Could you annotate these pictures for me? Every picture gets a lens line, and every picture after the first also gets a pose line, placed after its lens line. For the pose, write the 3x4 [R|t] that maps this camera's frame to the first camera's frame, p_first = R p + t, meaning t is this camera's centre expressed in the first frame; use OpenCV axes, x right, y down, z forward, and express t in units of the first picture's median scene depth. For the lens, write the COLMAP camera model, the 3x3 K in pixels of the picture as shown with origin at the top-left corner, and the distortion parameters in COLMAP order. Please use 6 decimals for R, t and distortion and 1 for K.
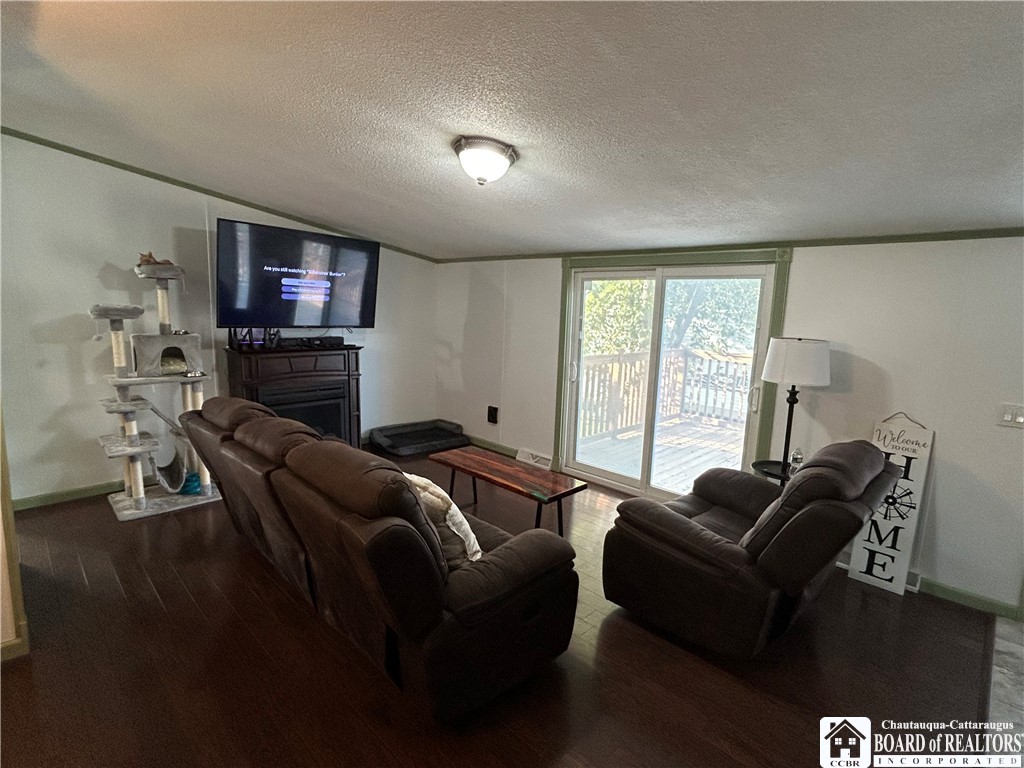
lens RADIAL K [[510.4, 0, 512.0], [0, 510.4, 384.0], [0, 0, 1]] dist [0.000627, -0.000329]
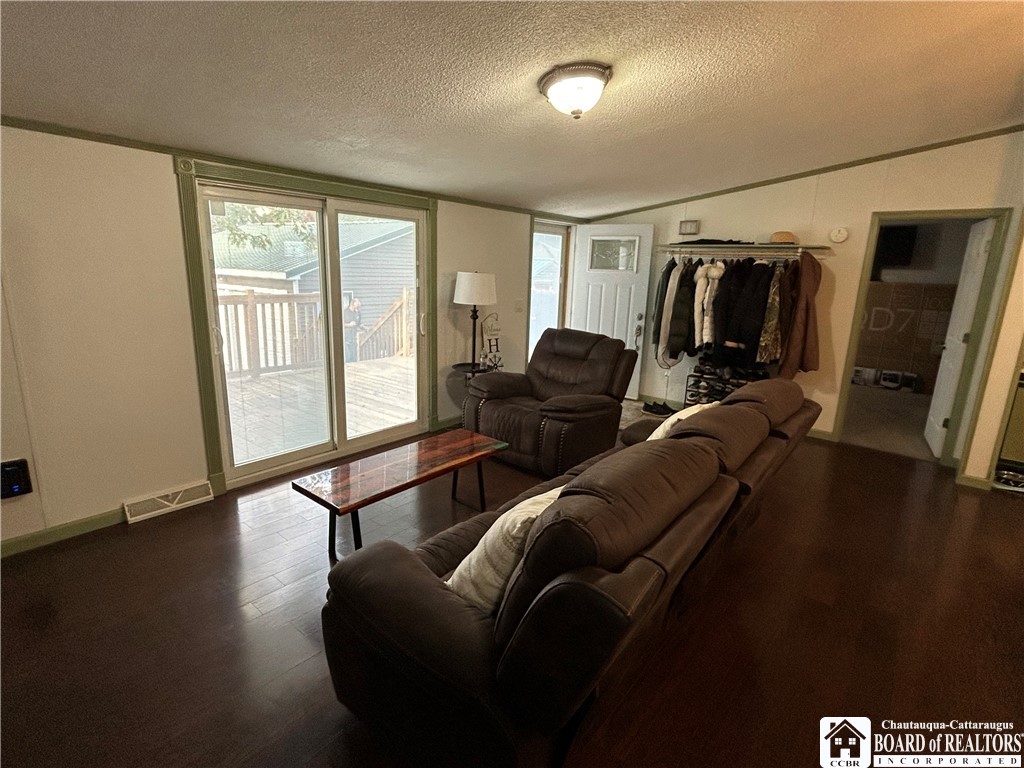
lens RADIAL K [[510.4, 0, 512.0], [0, 510.4, 384.0], [0, 0, 1]] dist [0.000627, -0.000329]
pose [[-0.092034, -0.263310, 0.960311, -0.768130], [0.114518, 0.955206, 0.272885, -0.145873], [-0.989149, 0.135088, -0.057758, 0.899779]]
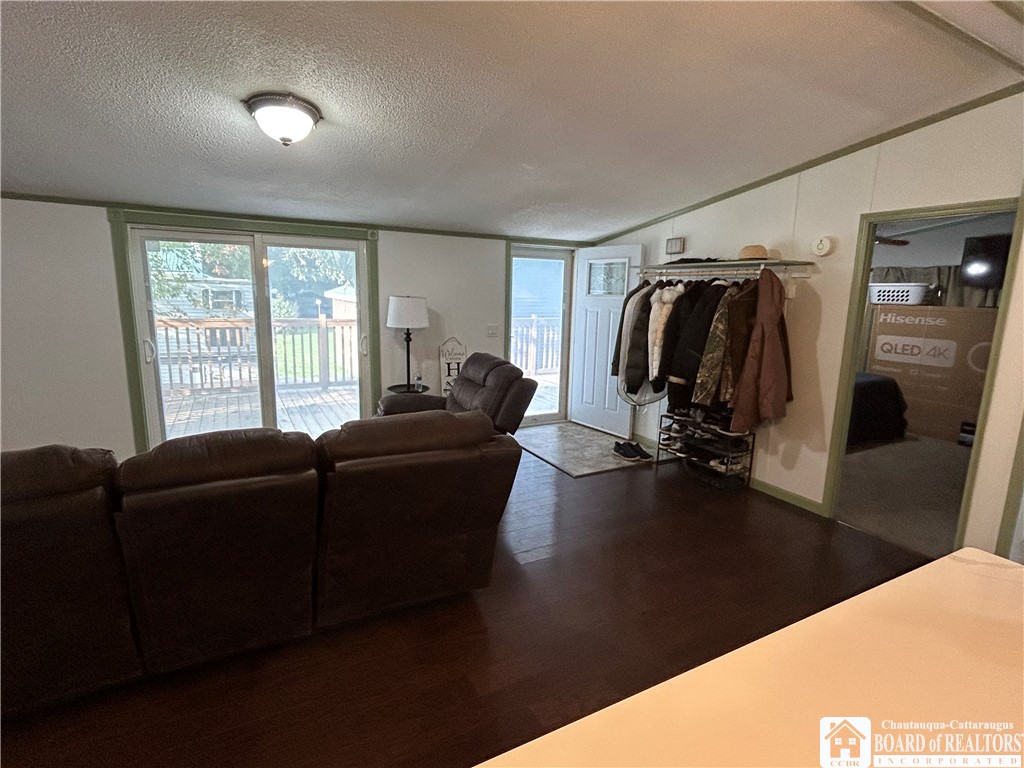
lens RADIAL K [[510.4, 0, 512.0], [0, 510.4, 384.0], [0, 0, 1]] dist [0.000627, -0.000329]
pose [[0.295033, -0.199987, 0.934324, -0.669265], [0.131022, 0.977081, 0.167766, -0.043790], [-0.946461, 0.072921, 0.314474, 0.243437]]
